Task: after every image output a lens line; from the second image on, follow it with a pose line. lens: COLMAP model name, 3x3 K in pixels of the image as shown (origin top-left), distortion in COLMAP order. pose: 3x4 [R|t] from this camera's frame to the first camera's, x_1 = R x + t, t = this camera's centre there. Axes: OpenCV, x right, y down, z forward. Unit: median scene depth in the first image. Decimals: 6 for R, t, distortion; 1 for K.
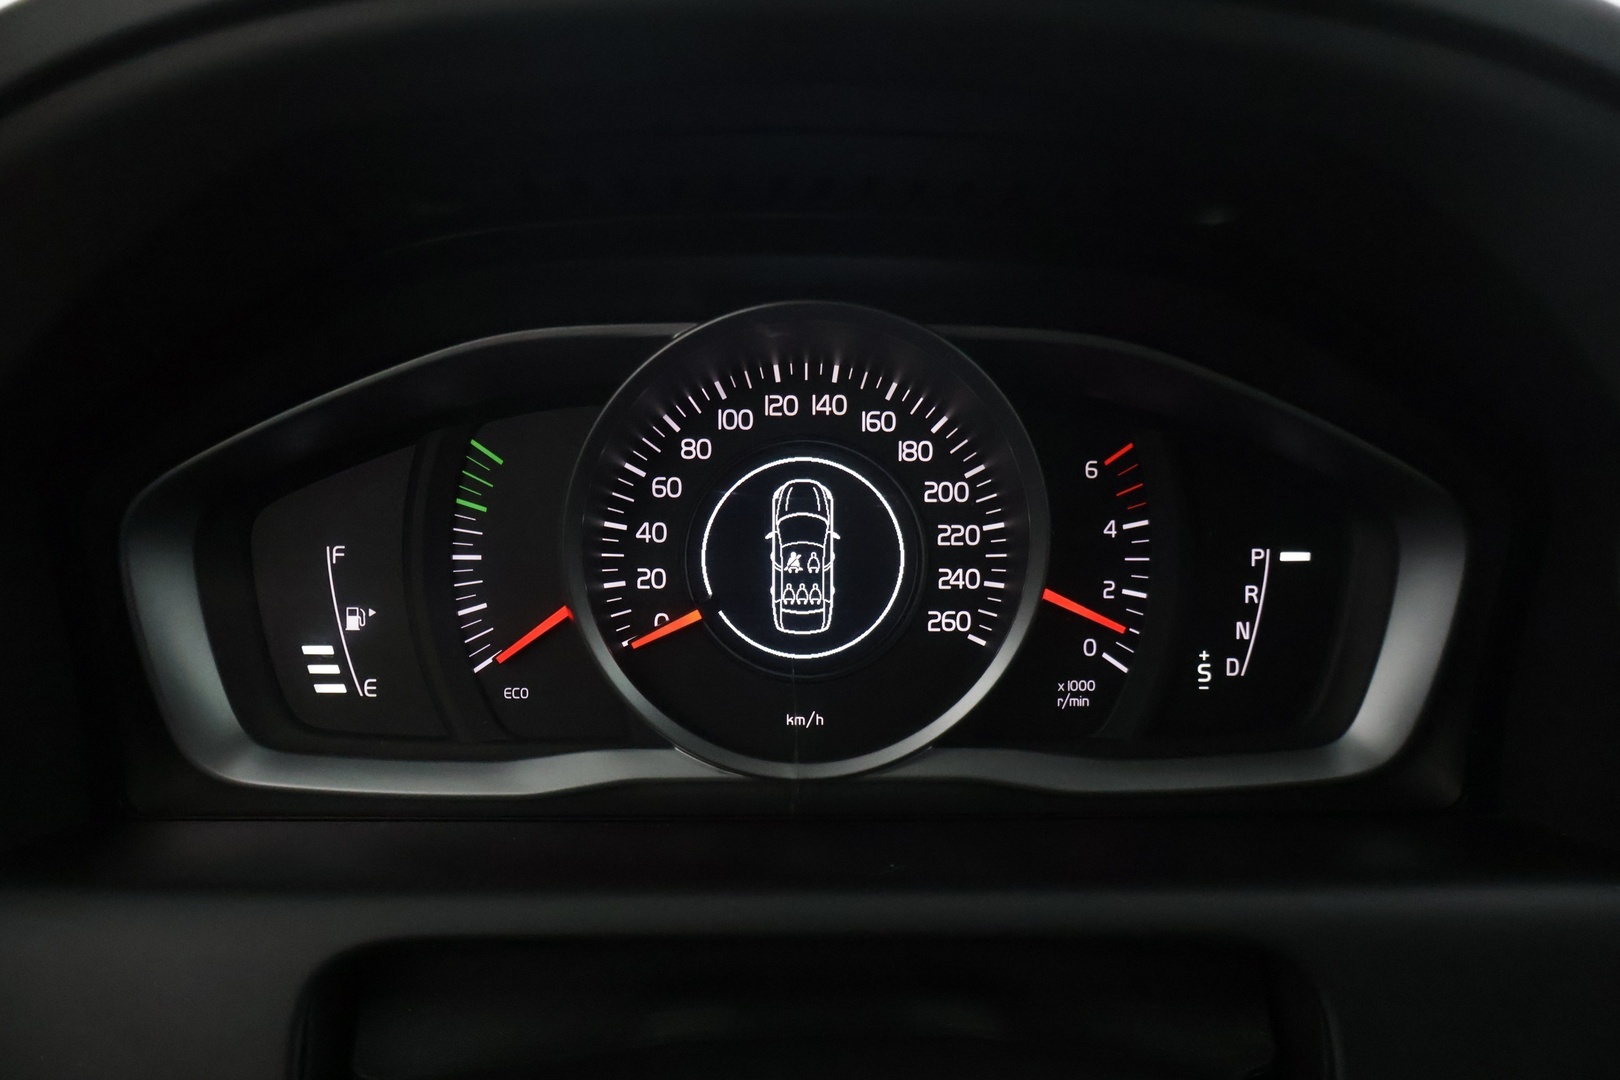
lens RADIAL K [[1341.8, 0, 797.8], [0, 1341.8, 556.5], [0, 0, 1]] dist [-0.016108, 0.024802]
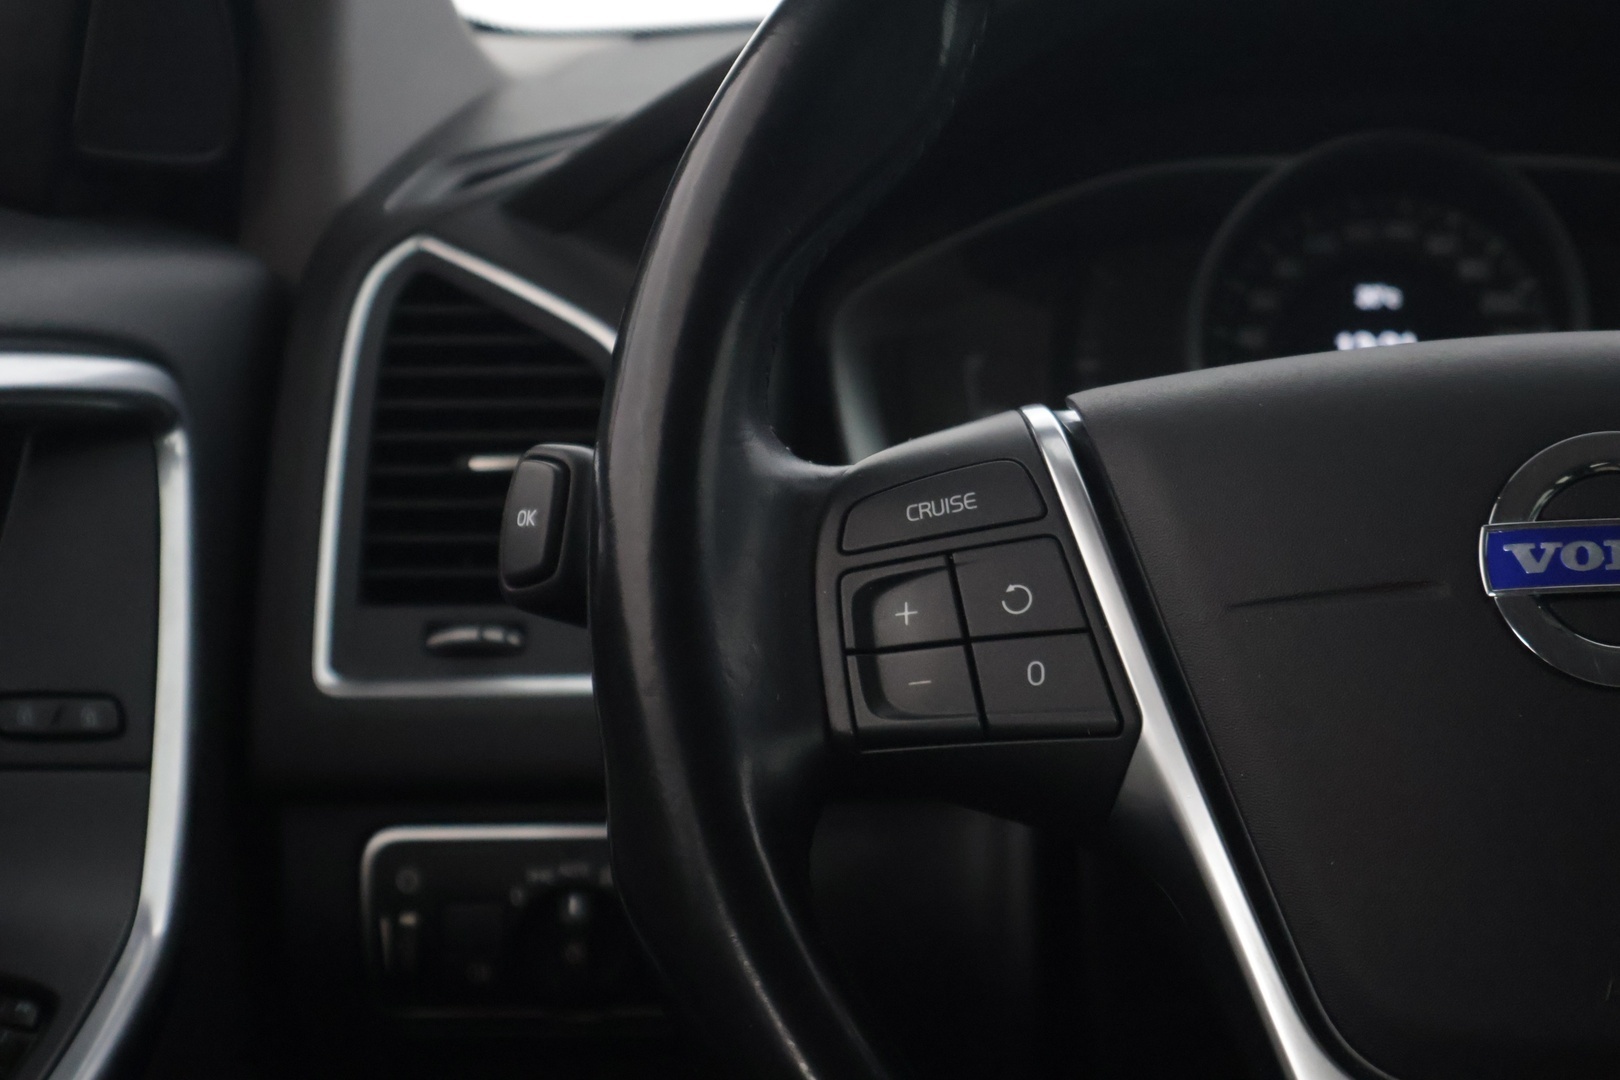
lens RADIAL K [[3239.1, 0, 809.9], [0, 3239.1, 536.0], [0, 0, 1]] dist [0.043090, 0.000000]
pose [[0.995550, 0.000535, -0.094231, -0.225025], [-0.012709, 0.991610, -0.128642, 0.529455], [0.093371, 0.129267, 0.987204, -1.842835]]
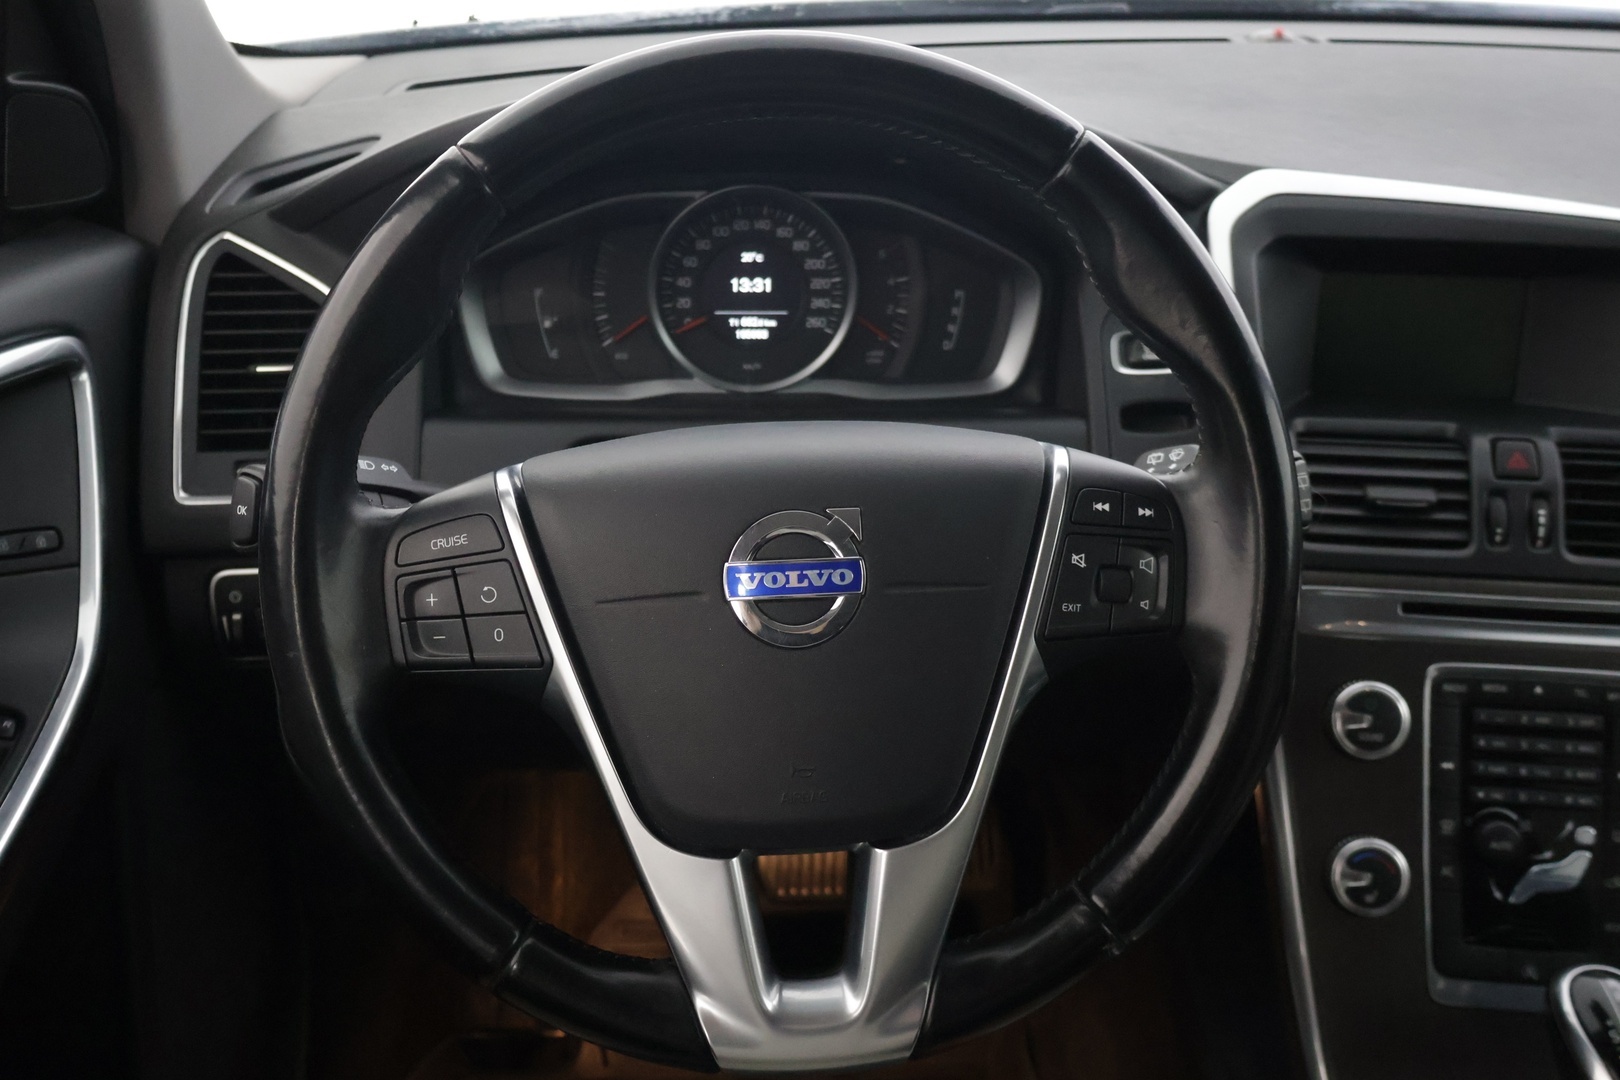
lens RADIAL K [[1656.8, 0, 805.9], [0, 1656.8, 533.9], [0, 0, 1]] dist [-0.009437, 0.000000]
pose [[0.999116, -0.004150, 0.041839, -0.022211], [-0.000880, 0.992836, 0.119480, 0.068678], [-0.042035, -0.119411, 0.991955, -1.802372]]
